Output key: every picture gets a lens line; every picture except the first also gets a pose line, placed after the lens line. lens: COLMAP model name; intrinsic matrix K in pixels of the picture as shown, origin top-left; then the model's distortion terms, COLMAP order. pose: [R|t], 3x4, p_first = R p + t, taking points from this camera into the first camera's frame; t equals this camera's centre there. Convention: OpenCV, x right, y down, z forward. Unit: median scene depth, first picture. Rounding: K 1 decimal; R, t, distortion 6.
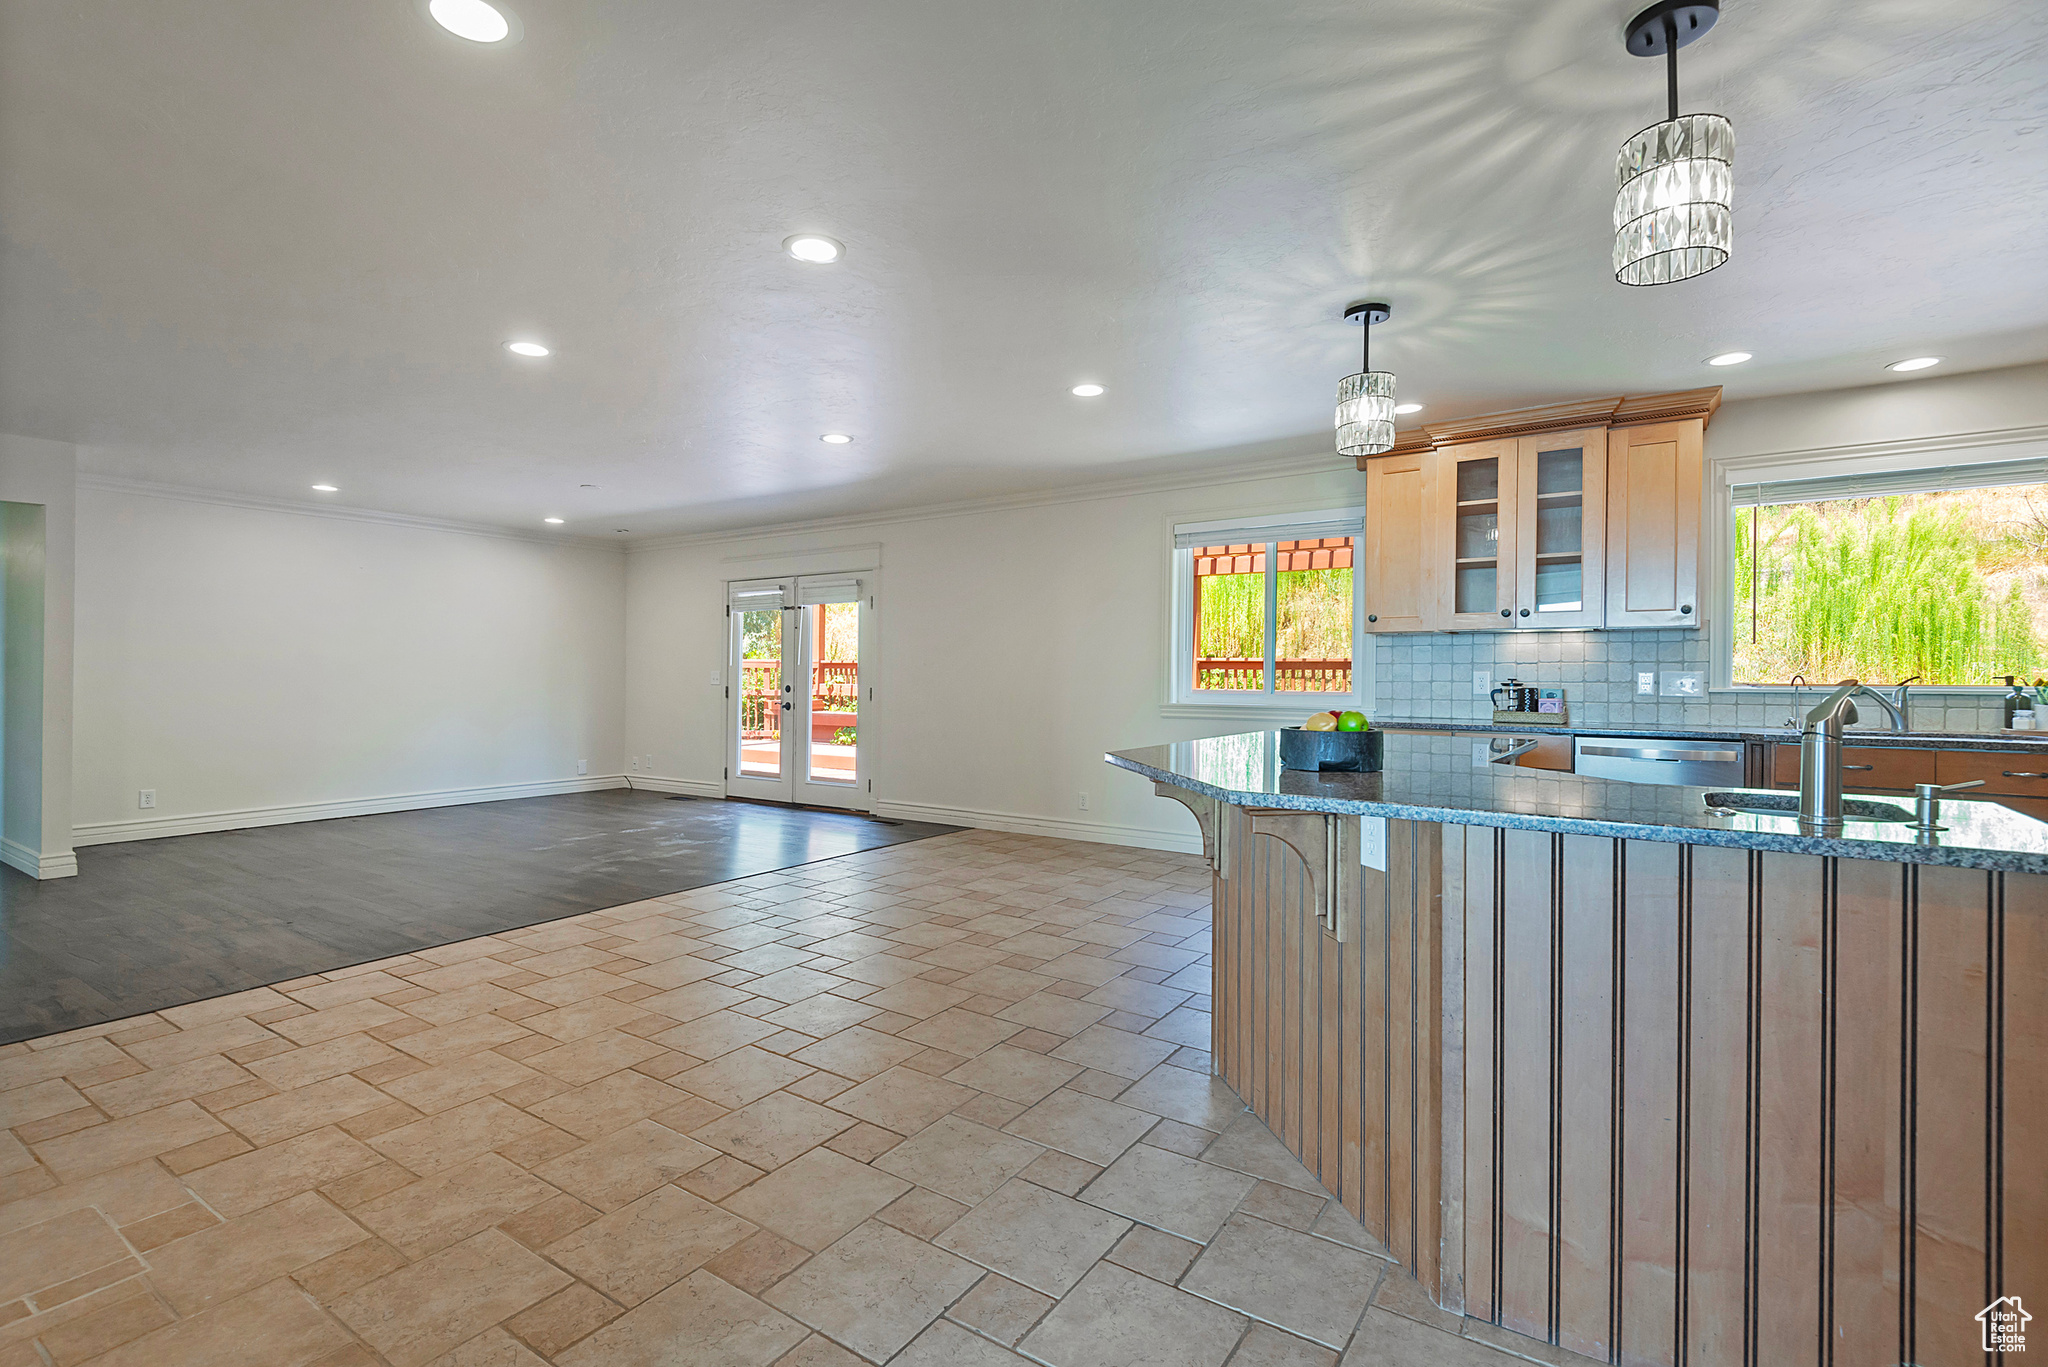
lens RADIAL K [[959.3, 0, 1050.3], [0, 959.3, 666.5], [0, 0, 1]] dist [0.025555, -0.010258]
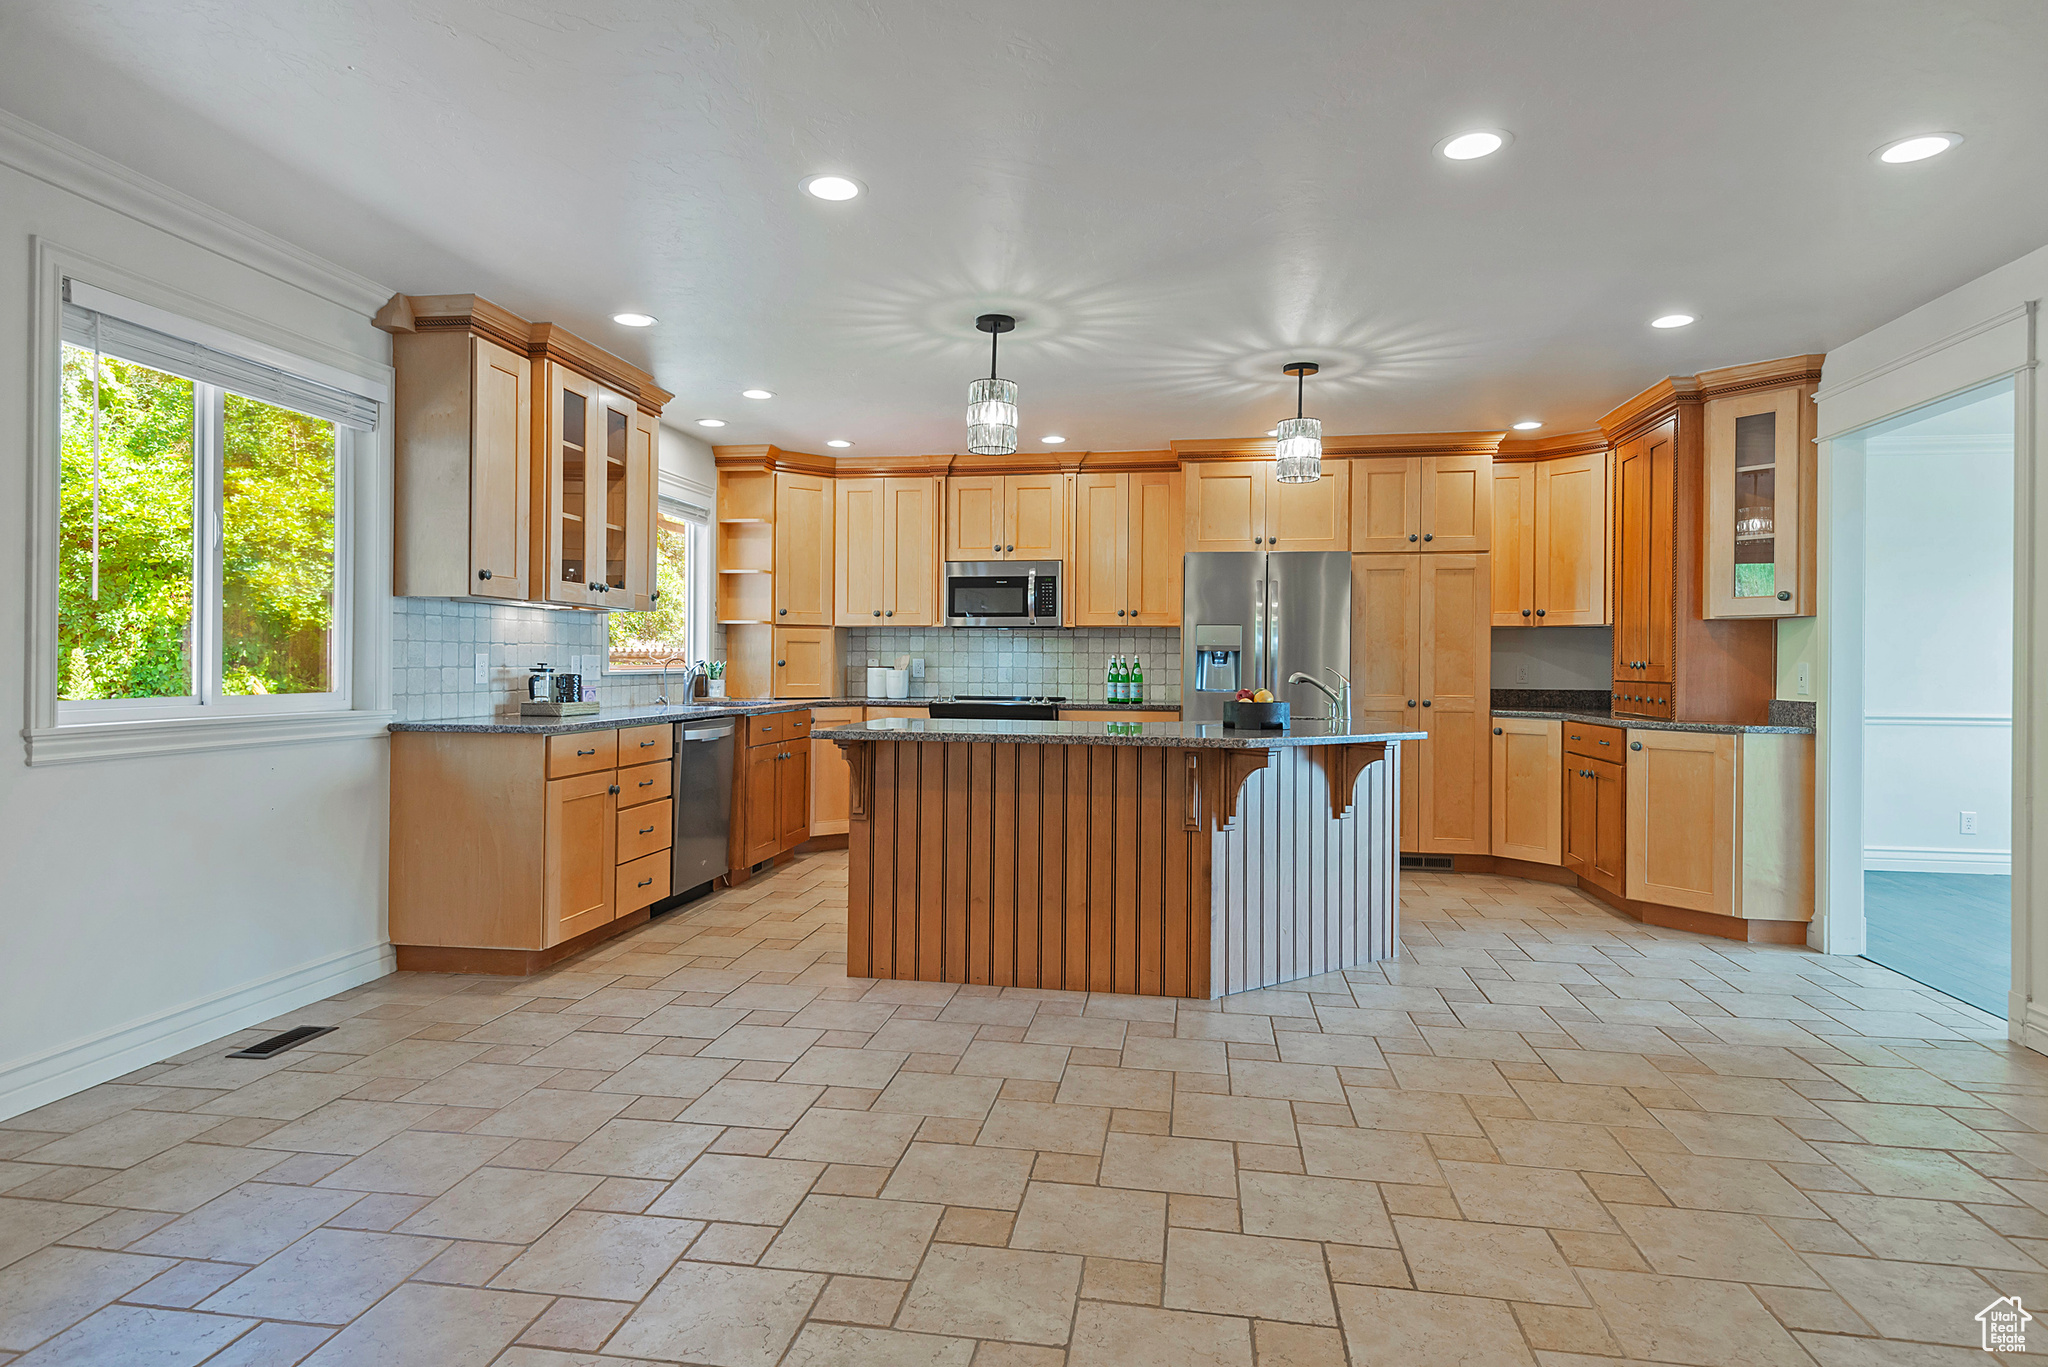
lens RADIAL K [[1172.0, 0, 999.0], [0, 1172.0, 674.8], [0, 0, 1]] dist [0.035062, -0.013611]
pose [[-0.402666, -0.016896, 0.915191, -0.464862], [-0.016795, 0.999798, 0.011068, 0.003821], [-0.915193, -0.010914, -0.402868, 0.814613]]
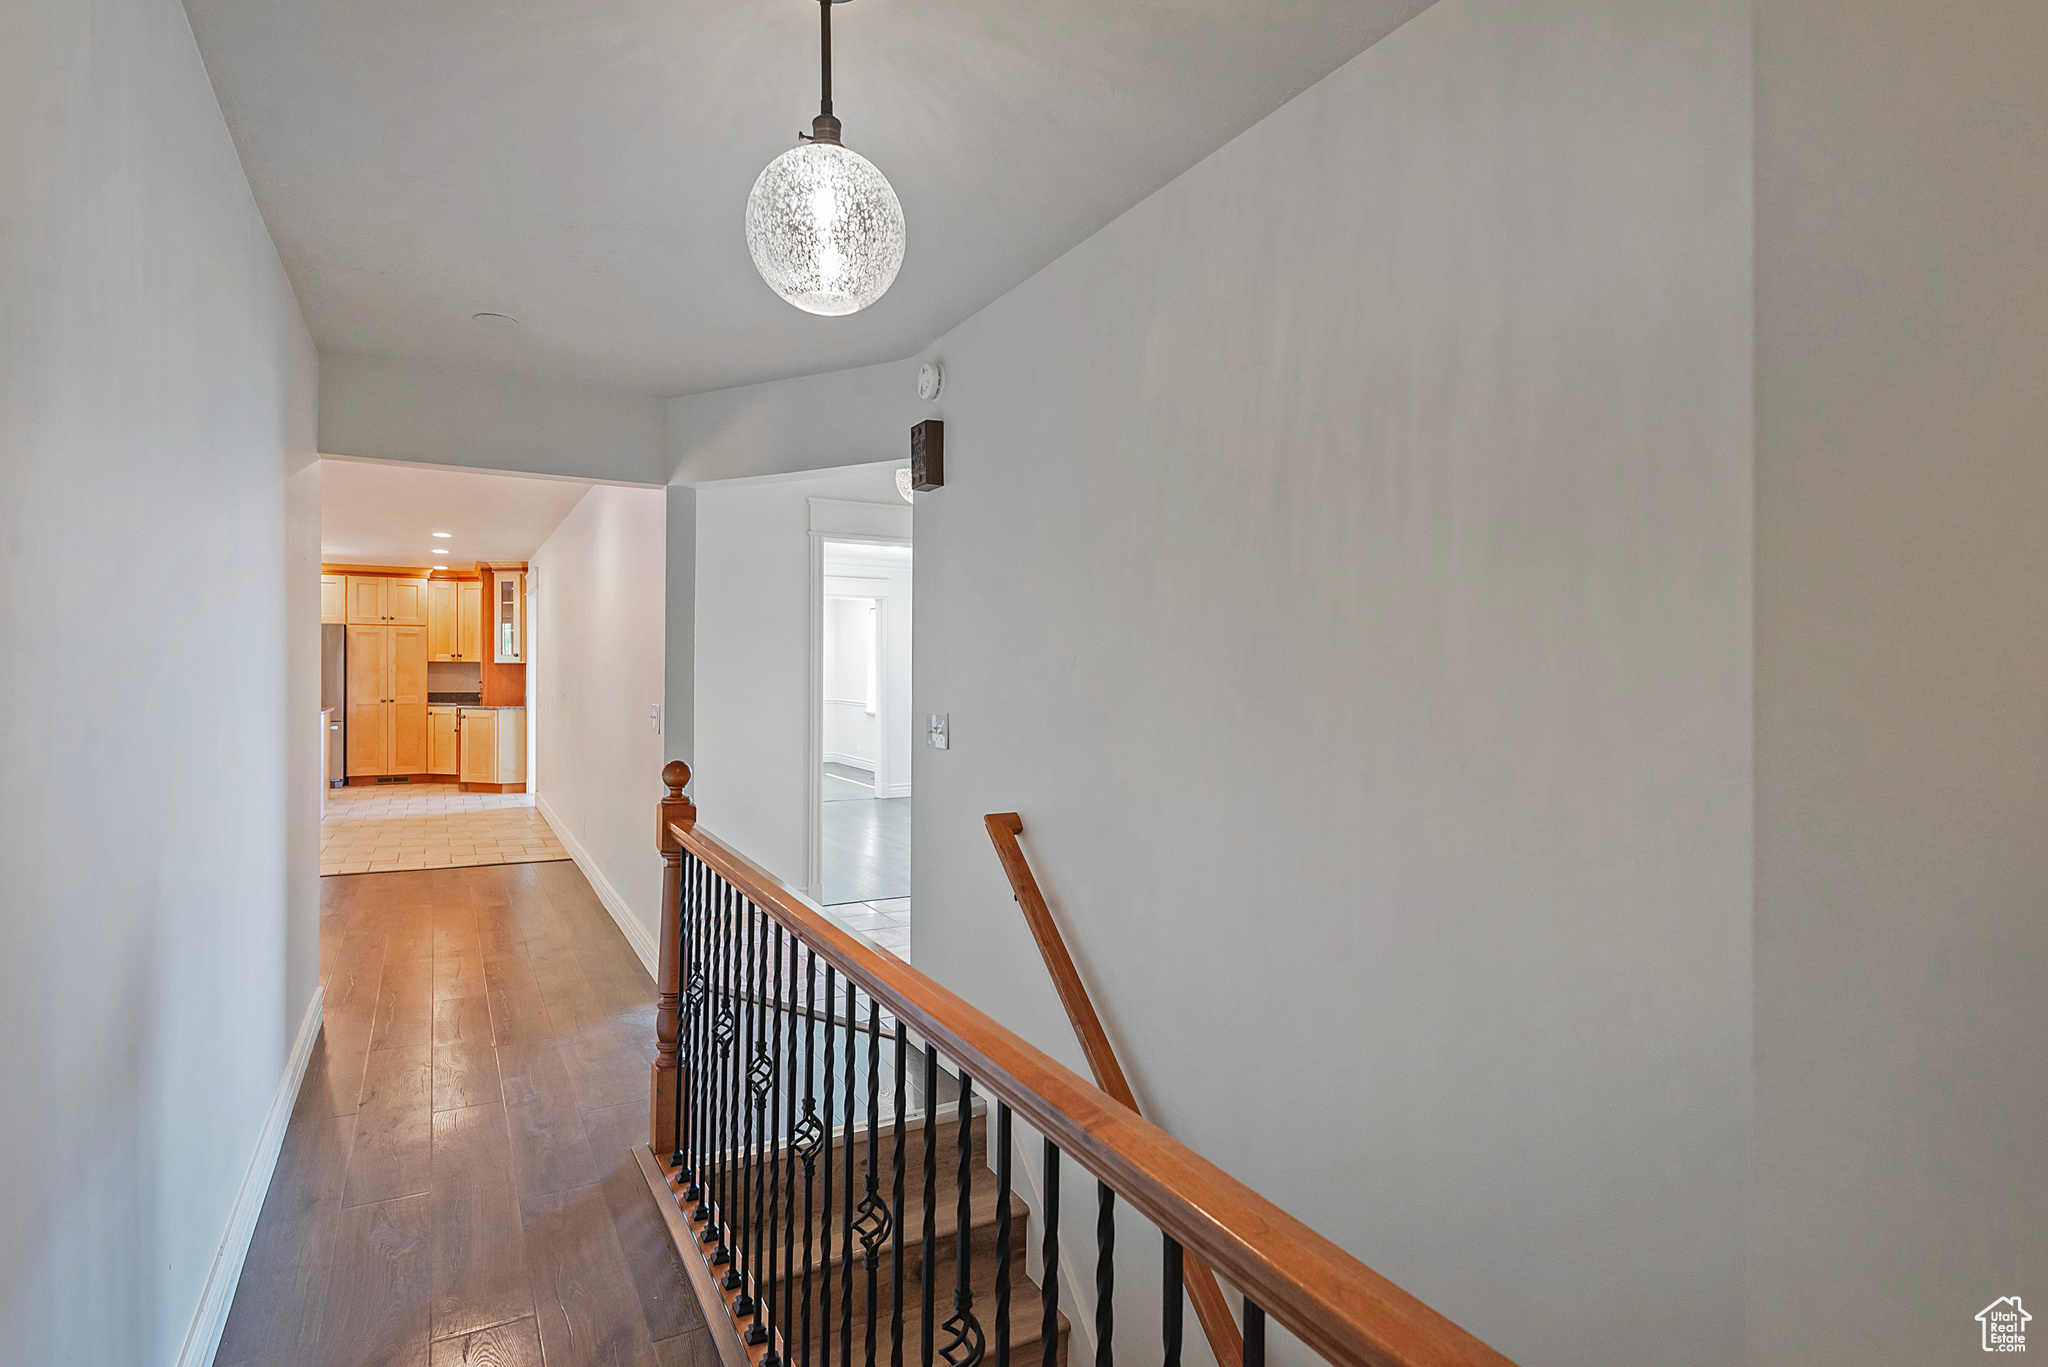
lens RADIAL K [[964.2, 0, 1022.9], [0, 964.2, 685.8], [0, 0, 1]] dist [0.001314, 0.000083]
pose [[-0.906981, -0.015358, 0.420891, -1.395227], [-0.013385, 0.999881, 0.007642, -0.019589], [-0.420958, 0.001297, -0.907079, 1.124284]]
